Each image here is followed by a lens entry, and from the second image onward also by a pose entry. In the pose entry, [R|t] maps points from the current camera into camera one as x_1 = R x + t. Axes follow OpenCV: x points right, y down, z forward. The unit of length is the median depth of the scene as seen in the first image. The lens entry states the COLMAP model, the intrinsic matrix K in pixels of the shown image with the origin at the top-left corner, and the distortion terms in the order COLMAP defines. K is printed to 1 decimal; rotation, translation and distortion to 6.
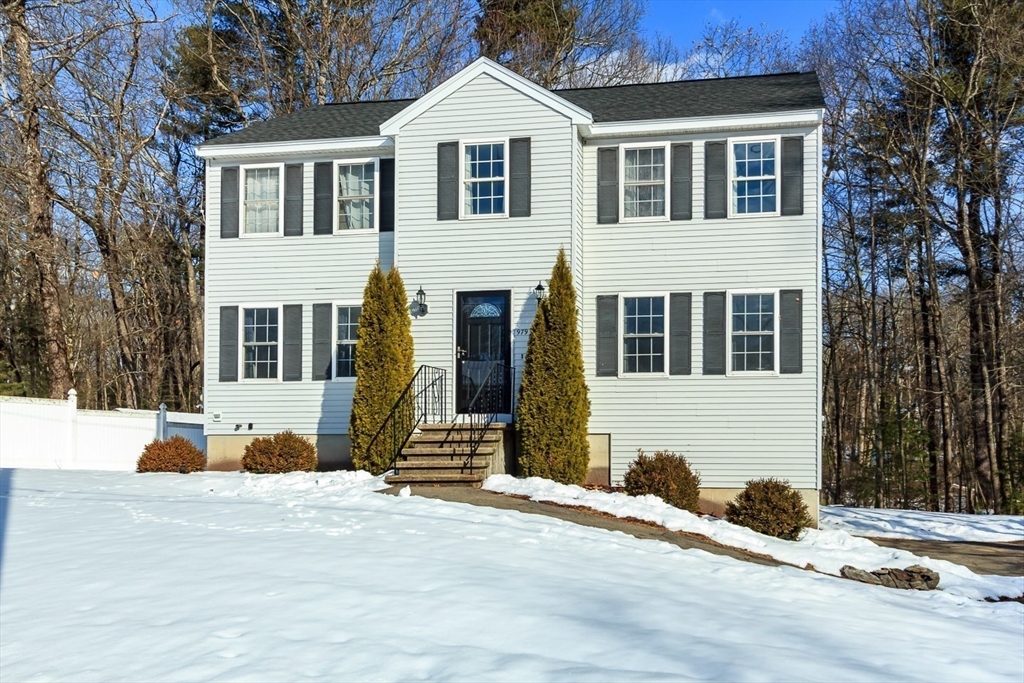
lens RADIAL K [[821.2, 0, 512.0], [0, 821.2, 341.5], [0, 0, 1]] dist [-0.000448, 0.001319]
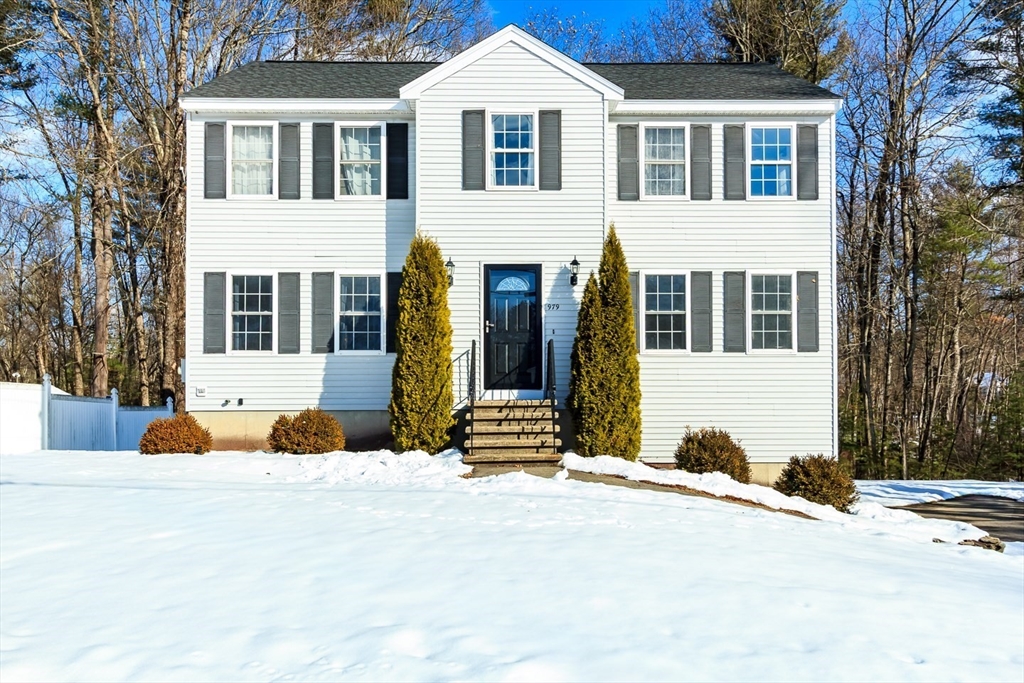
lens RADIAL K [[812.5, 0, 508.0], [0, 812.5, 309.3], [0, 0, 1]] dist [0.016417, -0.029668]
pose [[0.985967, 0.019335, 0.165818, -0.194944], [-0.018378, 0.999804, -0.007302, -0.000538], [-0.165927, 0.004152, 0.986129, 0.045258]]
